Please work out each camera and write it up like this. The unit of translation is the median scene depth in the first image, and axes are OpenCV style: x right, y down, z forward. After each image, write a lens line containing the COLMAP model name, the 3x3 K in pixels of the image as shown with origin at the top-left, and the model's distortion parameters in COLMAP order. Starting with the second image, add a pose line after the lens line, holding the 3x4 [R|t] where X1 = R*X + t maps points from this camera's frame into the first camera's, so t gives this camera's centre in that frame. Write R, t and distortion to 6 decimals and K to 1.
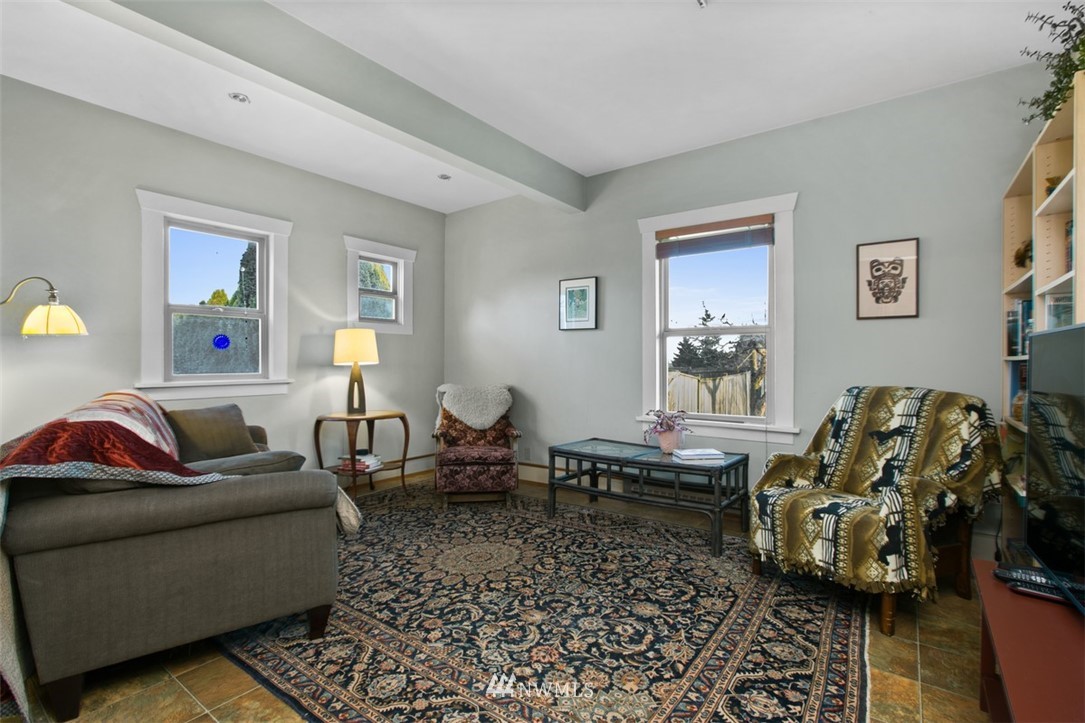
lens RADIAL K [[498.5, 0, 545.0], [0, 498.5, 362.3], [0, 0, 1]] dist [0.000709, -0.000345]
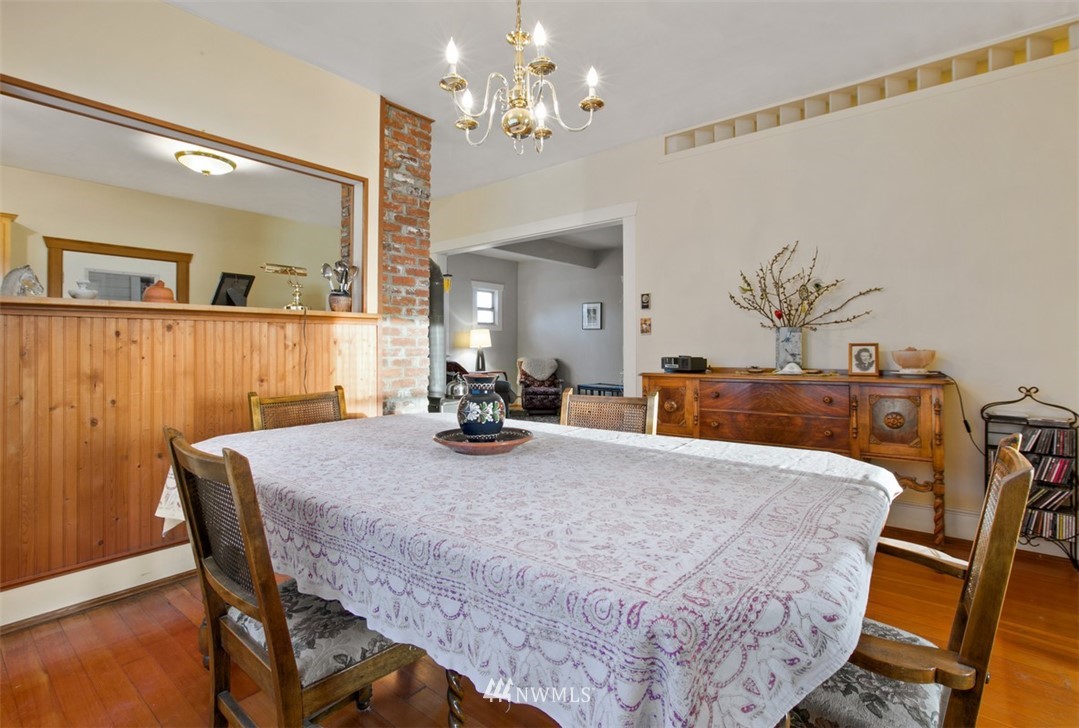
lens RADIAL K [[495.8, 0, 538.1], [0, 495.8, 355.1], [0, 0, 1]] dist [0.000709, -0.000345]
pose [[0.998513, 0.003190, -0.054417, -0.038790], [-0.002804, 0.999970, 0.007167, 0.023179], [0.054438, -0.007004, 0.998493, -0.951098]]
